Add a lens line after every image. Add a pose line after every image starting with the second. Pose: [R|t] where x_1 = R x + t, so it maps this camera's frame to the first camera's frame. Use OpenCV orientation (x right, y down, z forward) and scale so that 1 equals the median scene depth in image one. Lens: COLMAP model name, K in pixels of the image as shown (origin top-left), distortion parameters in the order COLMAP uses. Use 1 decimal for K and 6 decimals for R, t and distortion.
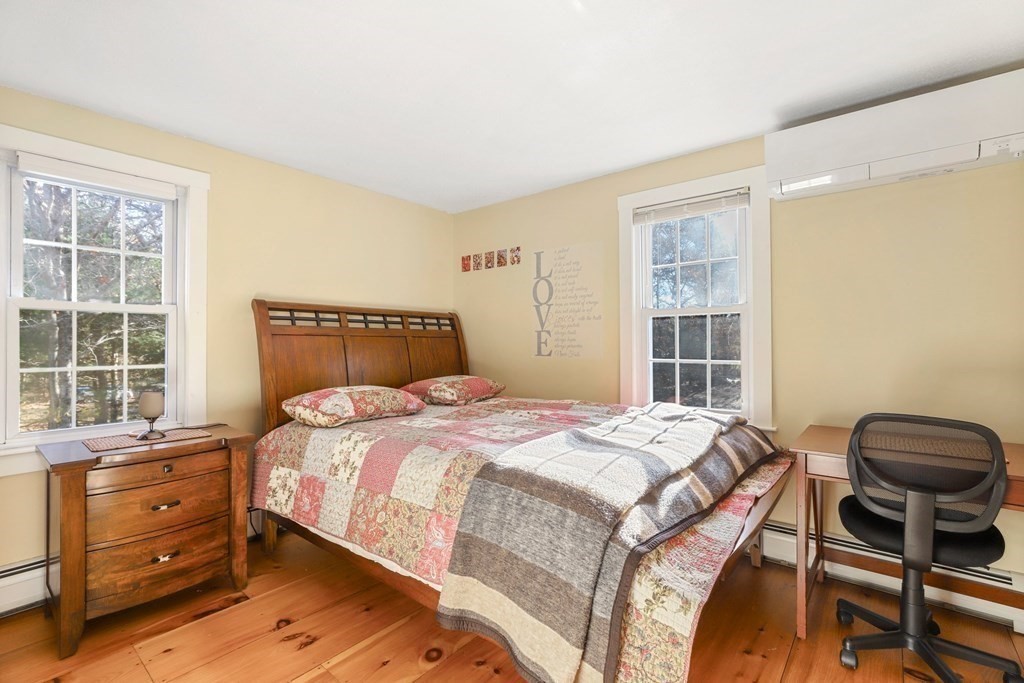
lens RADIAL K [[464.6, 0, 512.3], [0, 464.6, 341.1], [0, 0, 1]] dist [-0.002778, 0.002256]
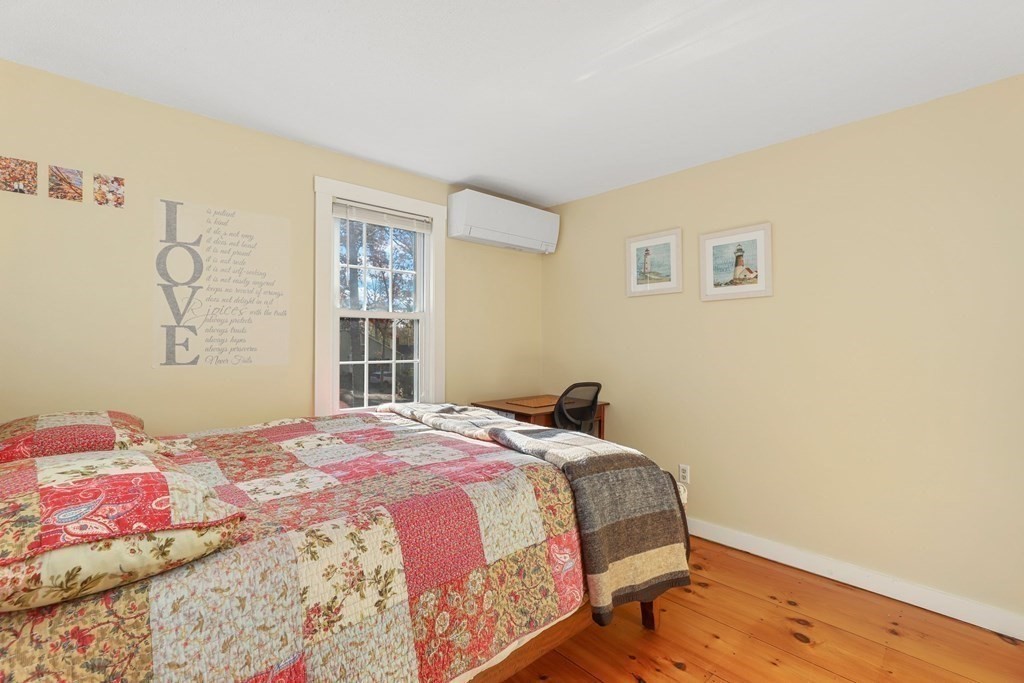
lens RADIAL K [[464.6, 0, 513.7], [0, 464.6, 336.4], [0, 0, 1]] dist [-0.002778, 0.002256]
pose [[0.143496, 0.014498, 0.989545, -0.546324], [-0.007608, 0.999879, -0.013546, -0.002523], [-0.989622, -0.005584, 0.143589, 0.488346]]
